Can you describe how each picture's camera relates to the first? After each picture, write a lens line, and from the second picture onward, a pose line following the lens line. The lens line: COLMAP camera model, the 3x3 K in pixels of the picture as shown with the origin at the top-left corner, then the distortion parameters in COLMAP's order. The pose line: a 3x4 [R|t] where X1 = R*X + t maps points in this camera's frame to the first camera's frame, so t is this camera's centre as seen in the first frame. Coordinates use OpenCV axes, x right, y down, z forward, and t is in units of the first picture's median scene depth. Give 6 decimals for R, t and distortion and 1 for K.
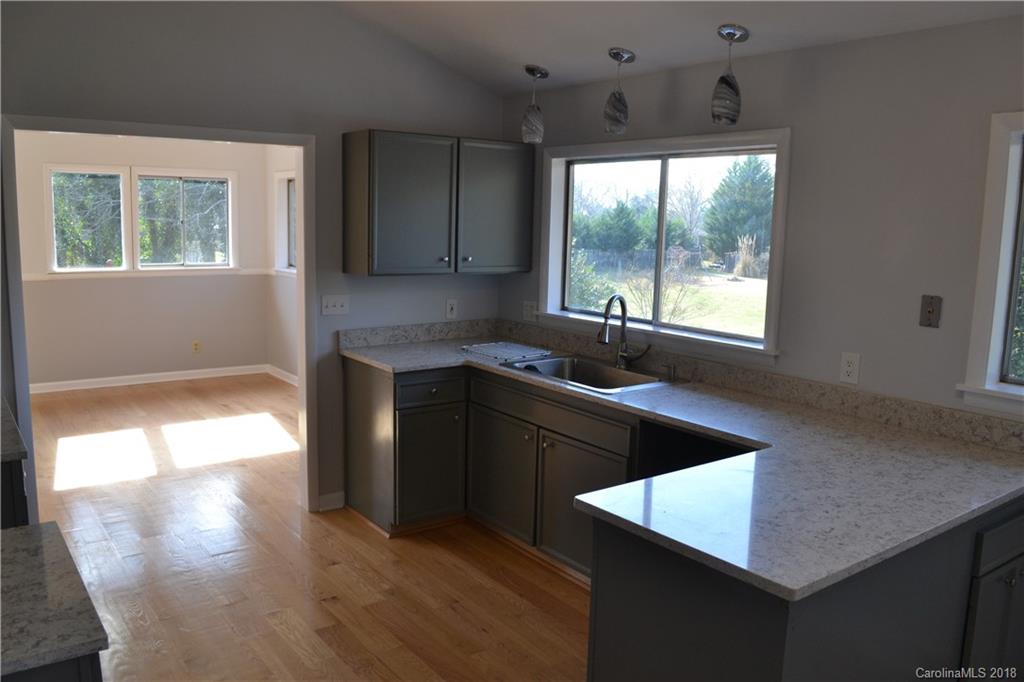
lens RADIAL K [[794.3, 0, 512.0], [0, 794.3, 341.0], [0, 0, 1]] dist [-0.081538, 0.004274]
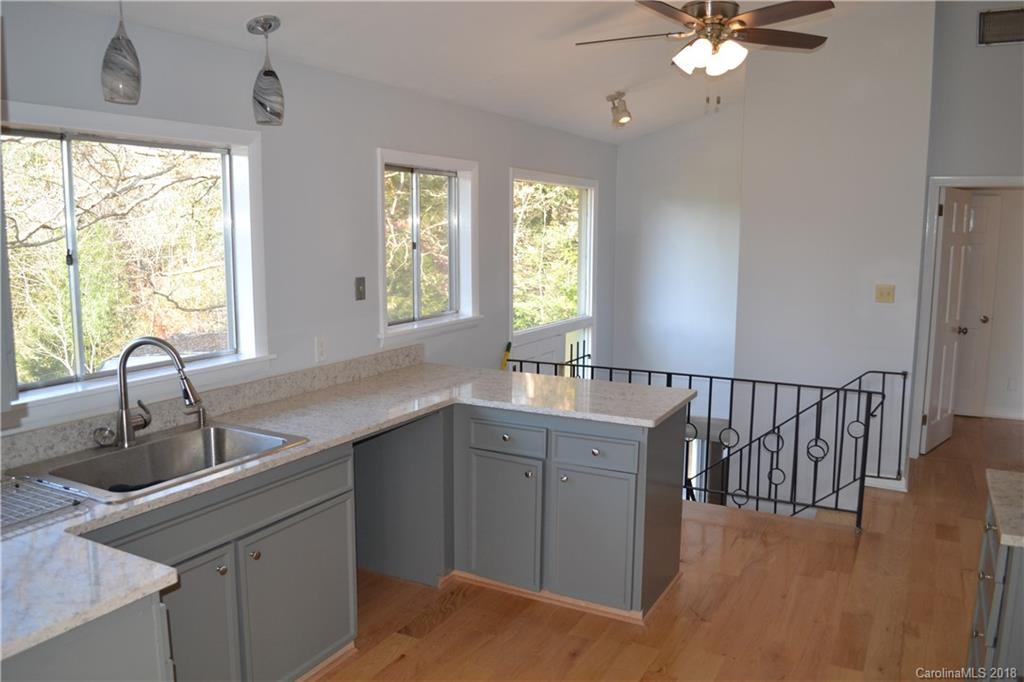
lens RADIAL K [[794.3, 0, 512.0], [0, 794.3, 341.0], [0, 0, 1]] dist [-0.081538, 0.004274]
pose [[-0.421903, -0.154003, 0.893466, -1.688003], [0.117047, 0.967970, 0.222115, -0.464049], [-0.899054, 0.198288, -0.390364, 2.721403]]
